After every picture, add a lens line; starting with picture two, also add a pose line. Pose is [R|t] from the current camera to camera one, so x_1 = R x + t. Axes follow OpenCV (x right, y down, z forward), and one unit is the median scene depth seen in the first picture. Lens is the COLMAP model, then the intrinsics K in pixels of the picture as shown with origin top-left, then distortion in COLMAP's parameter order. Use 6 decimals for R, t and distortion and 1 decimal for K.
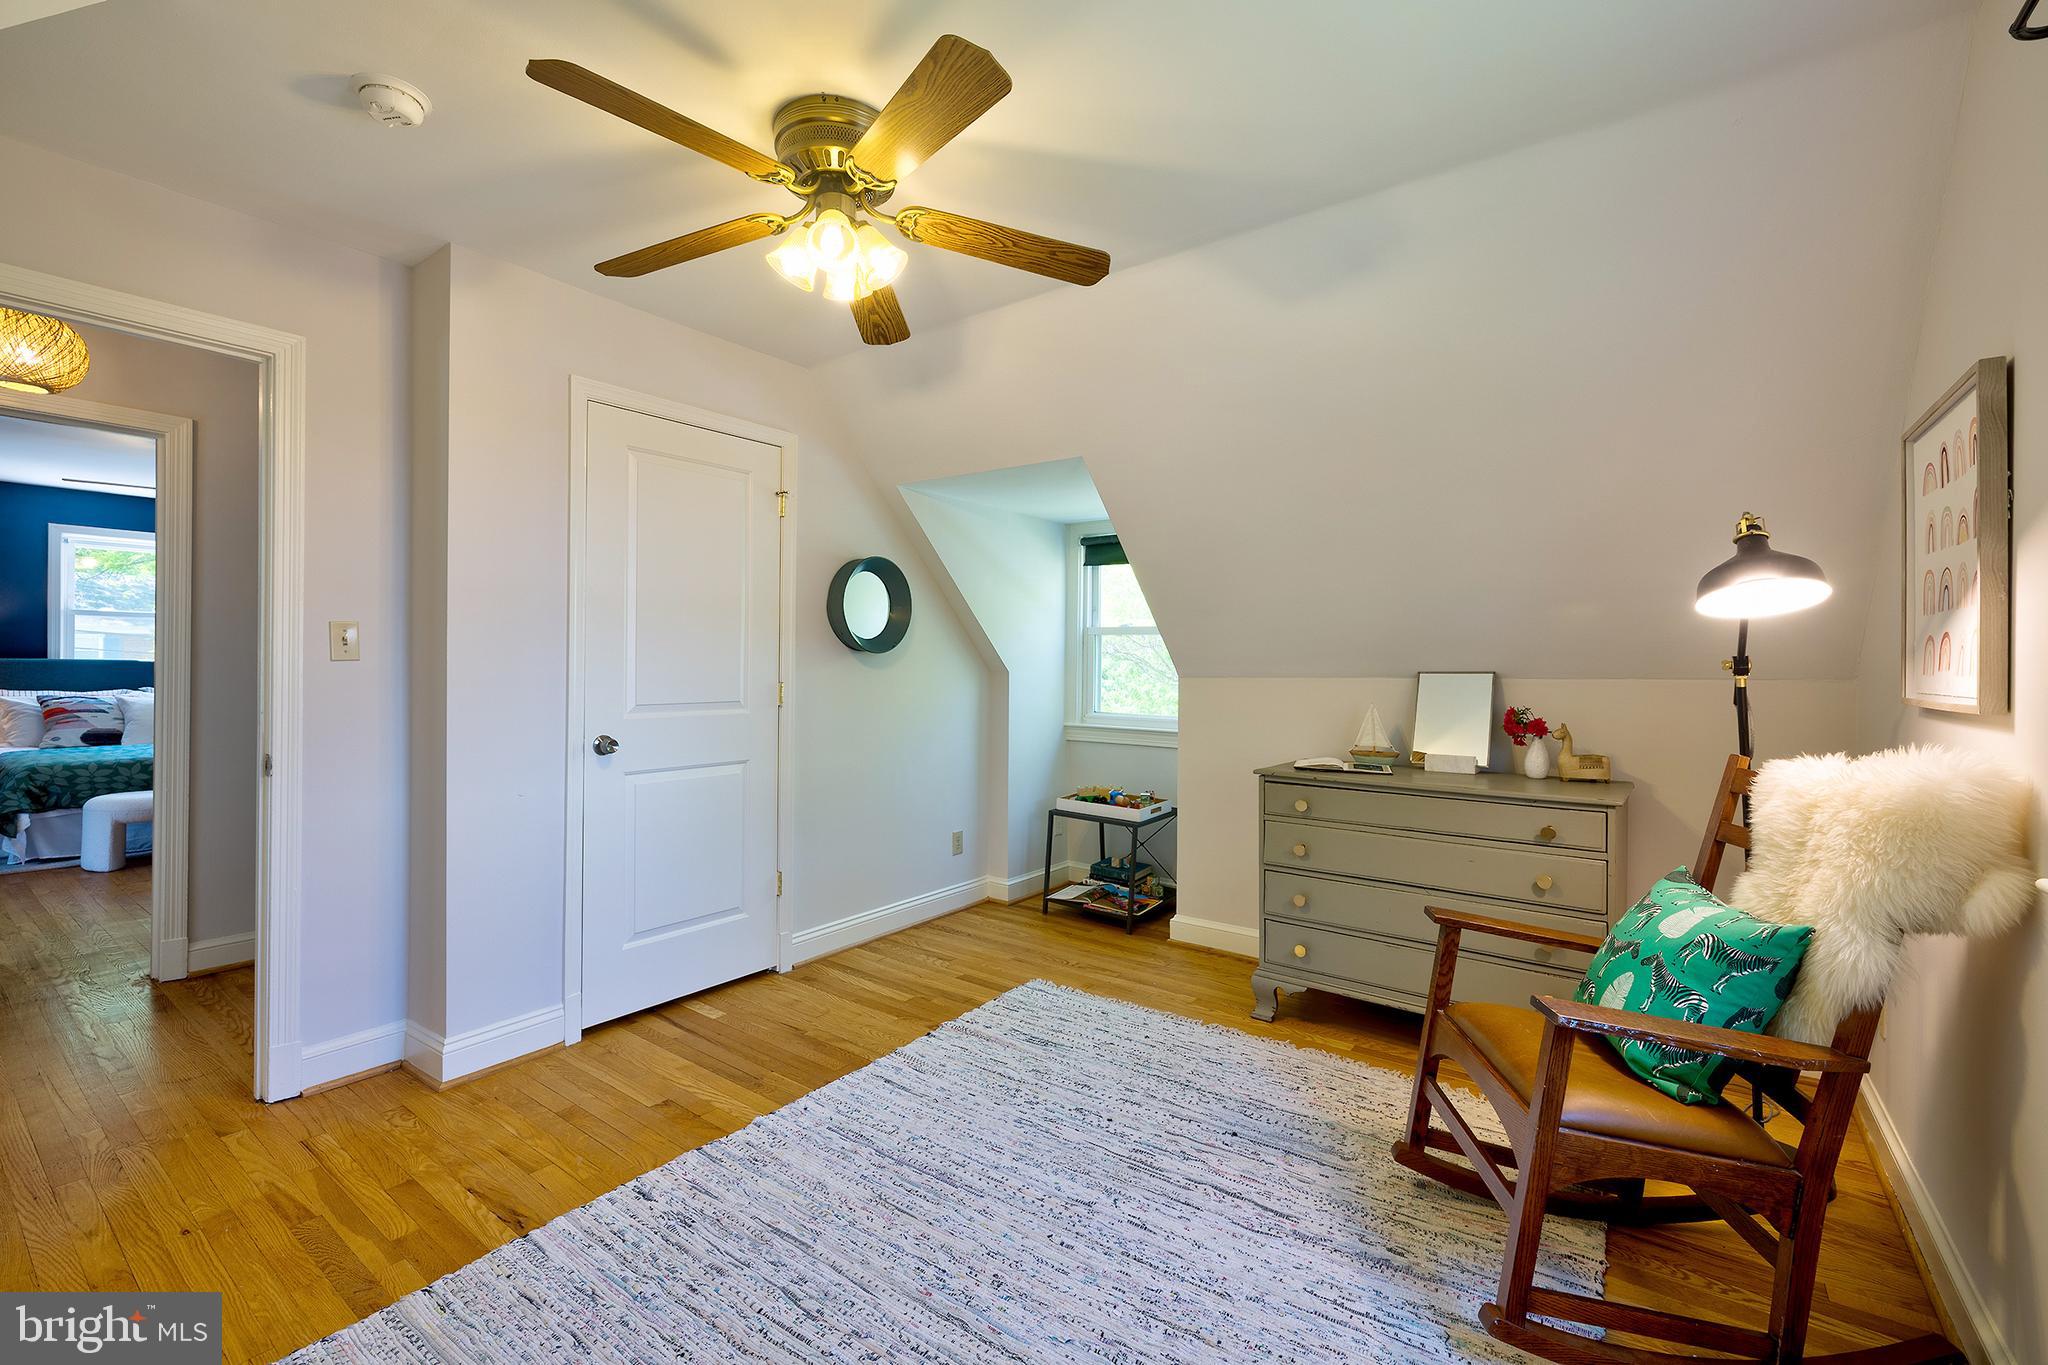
lens RADIAL K [[869.9, 0, 1031.9], [0, 869.9, 666.6], [0, 0, 1]] dist [0.005278, 0.000649]
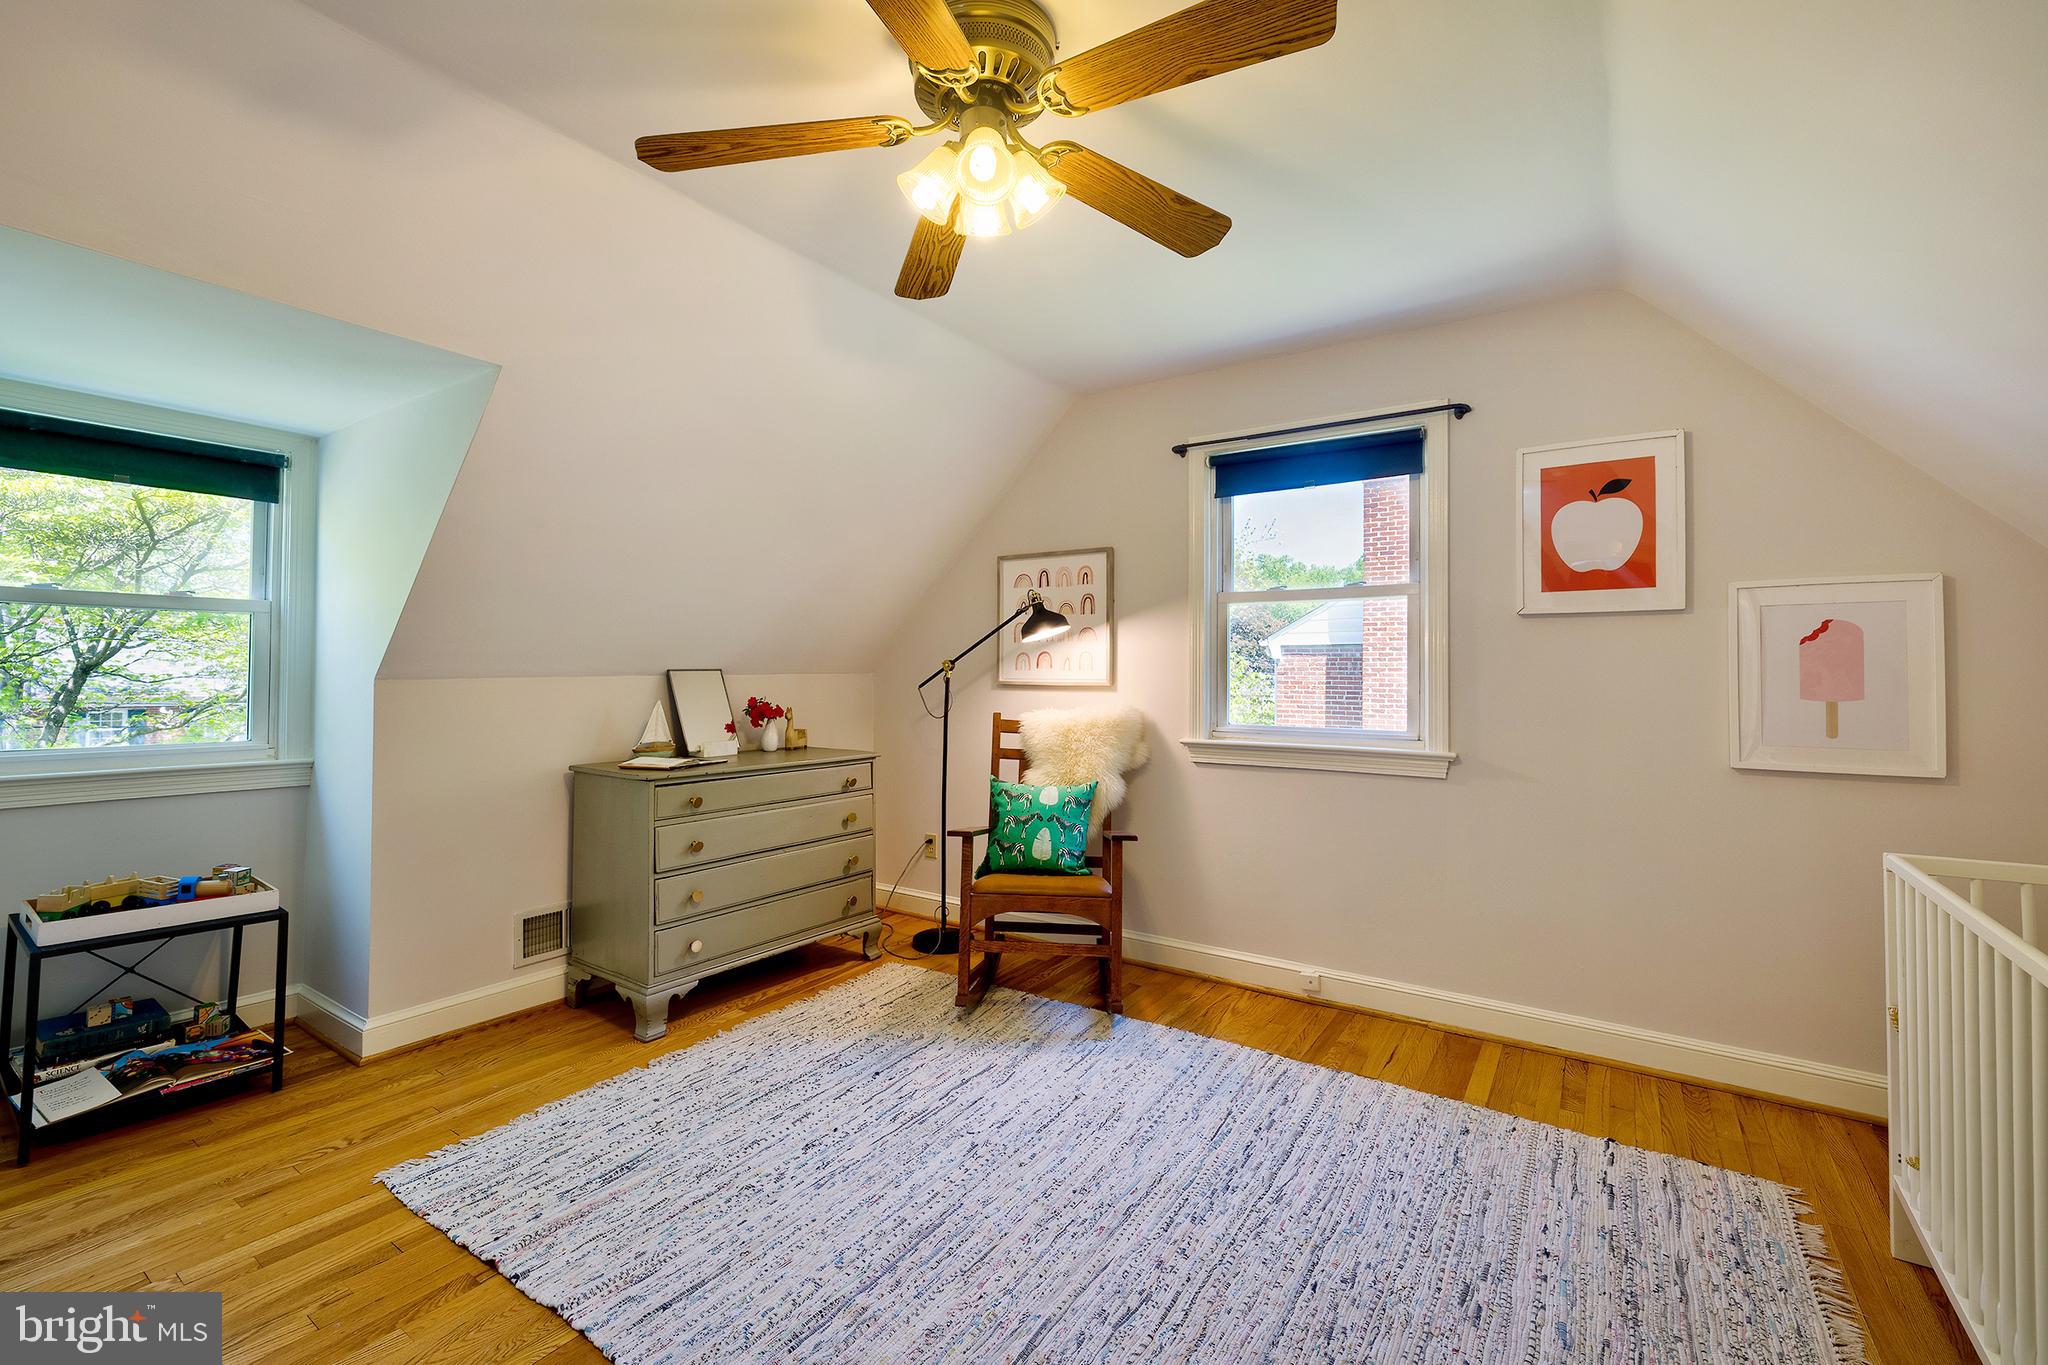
lens RADIAL K [[865.2, 0, 1016.6], [0, 865.2, 666.6], [0, 0, 1]] dist [0.001909, 0.000237]
pose [[-0.025693, 0.000020, 0.999670, -0.850070], [-0.006350, 0.999980, -0.000183, 0.000427], [-0.999650, -0.006352, -0.025692, 0.793015]]
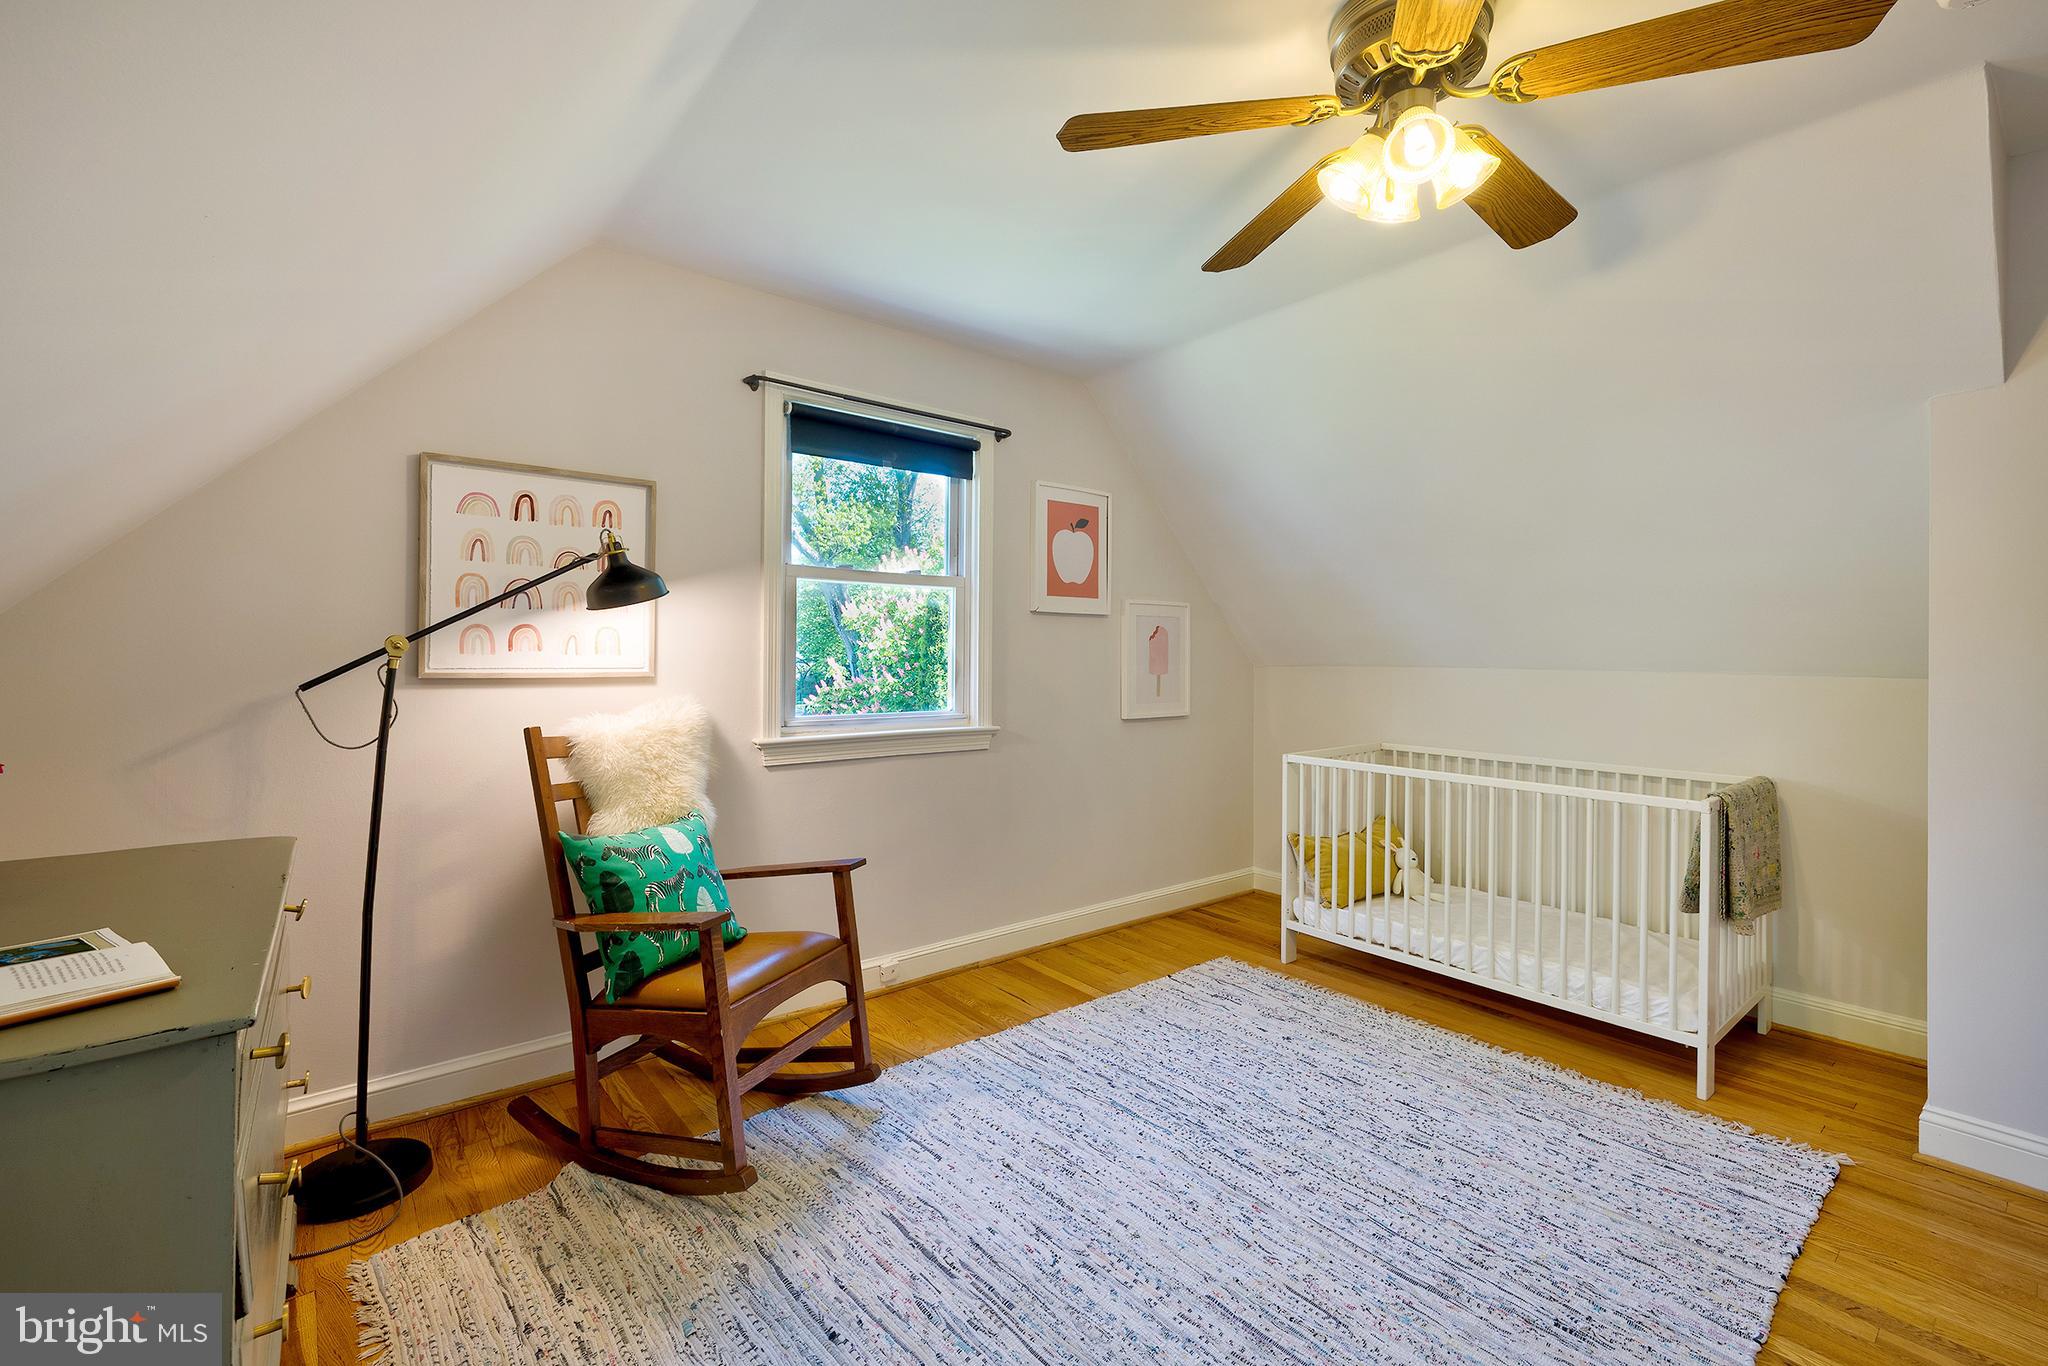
lens RADIAL K [[875.9, 0, 1022.4], [0, 875.9, 658.6], [0, 0, 1]] dist [0.000353, 0.000128]
pose [[-0.965774, -0.015929, 0.258895, -0.076482], [-0.014760, 0.999870, 0.006459, -0.003698], [-0.258965, 0.002416, -0.965884, 1.520399]]
